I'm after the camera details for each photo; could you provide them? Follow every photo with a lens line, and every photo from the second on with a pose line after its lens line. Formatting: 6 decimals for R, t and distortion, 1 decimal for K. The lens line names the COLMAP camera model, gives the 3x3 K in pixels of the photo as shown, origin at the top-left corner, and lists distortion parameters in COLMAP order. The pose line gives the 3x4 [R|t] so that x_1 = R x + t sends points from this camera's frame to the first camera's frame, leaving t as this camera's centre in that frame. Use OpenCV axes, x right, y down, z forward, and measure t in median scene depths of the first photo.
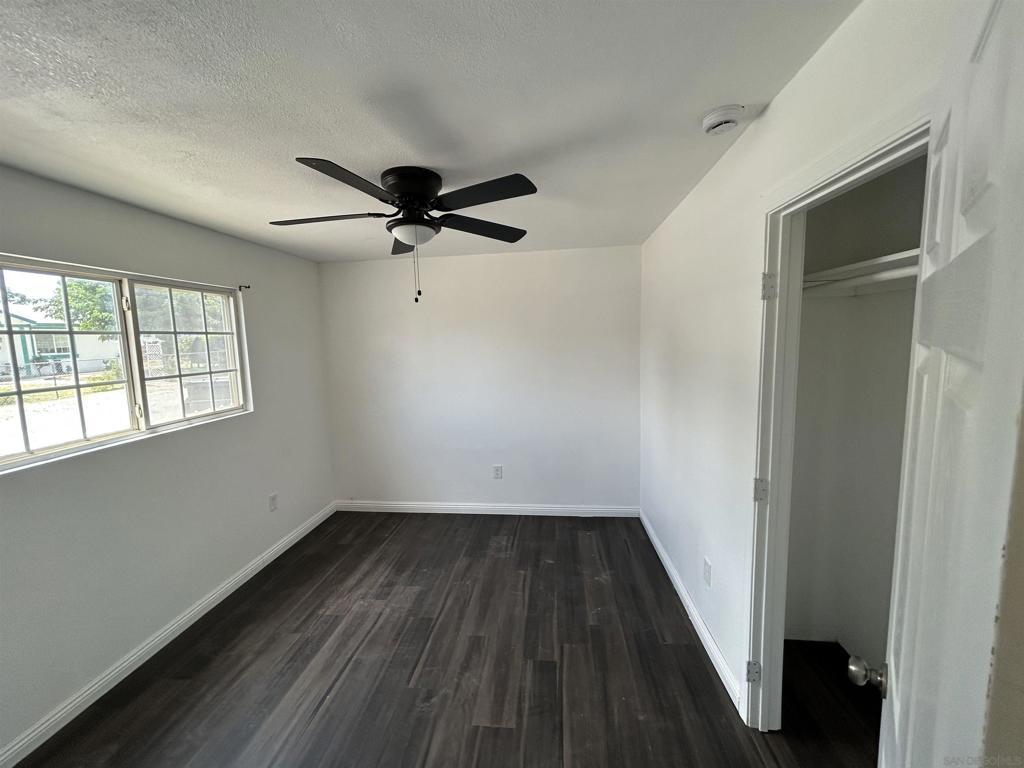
lens RADIAL K [[413.1, 0, 515.3], [0, 413.1, 381.0], [0, 0, 1]] dist [-0.002457, 0.001541]
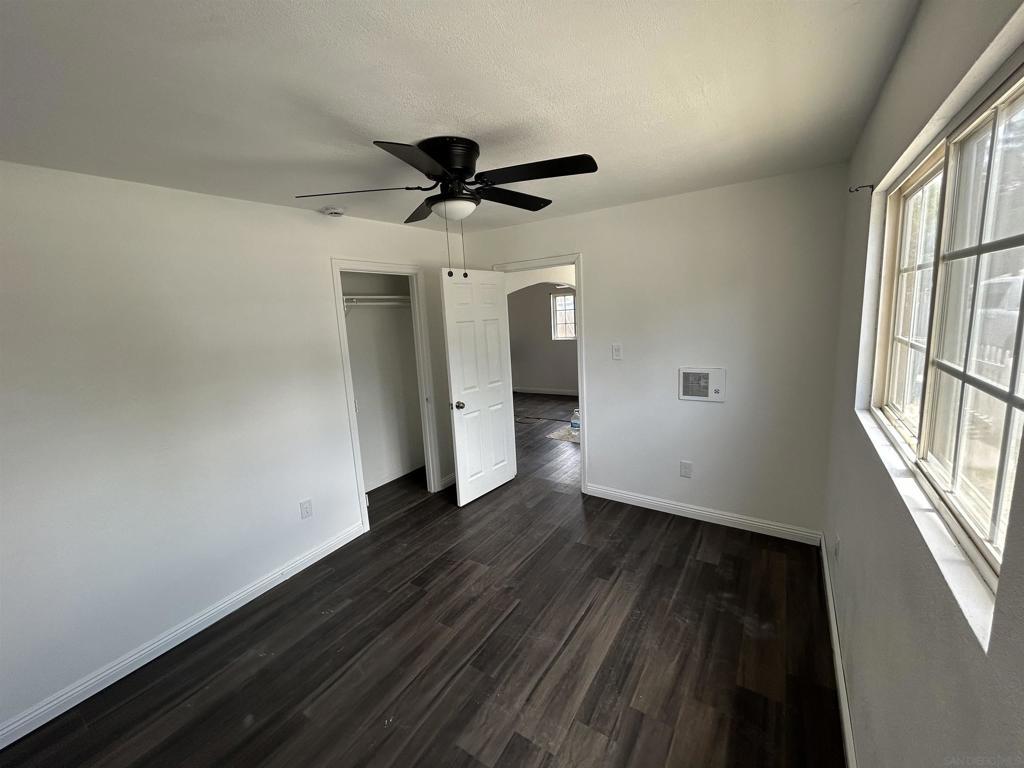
lens RADIAL K [[413.1, 0, 509.5], [0, 413.1, 384.0], [0, 0, 1]] dist [-0.002457, 0.001541]
pose [[-0.879450, 0.002121, 0.475987, -0.730254], [0.130725, 0.962615, 0.237241, -0.151161], [-0.457689, 0.270865, -0.846849, 1.683253]]
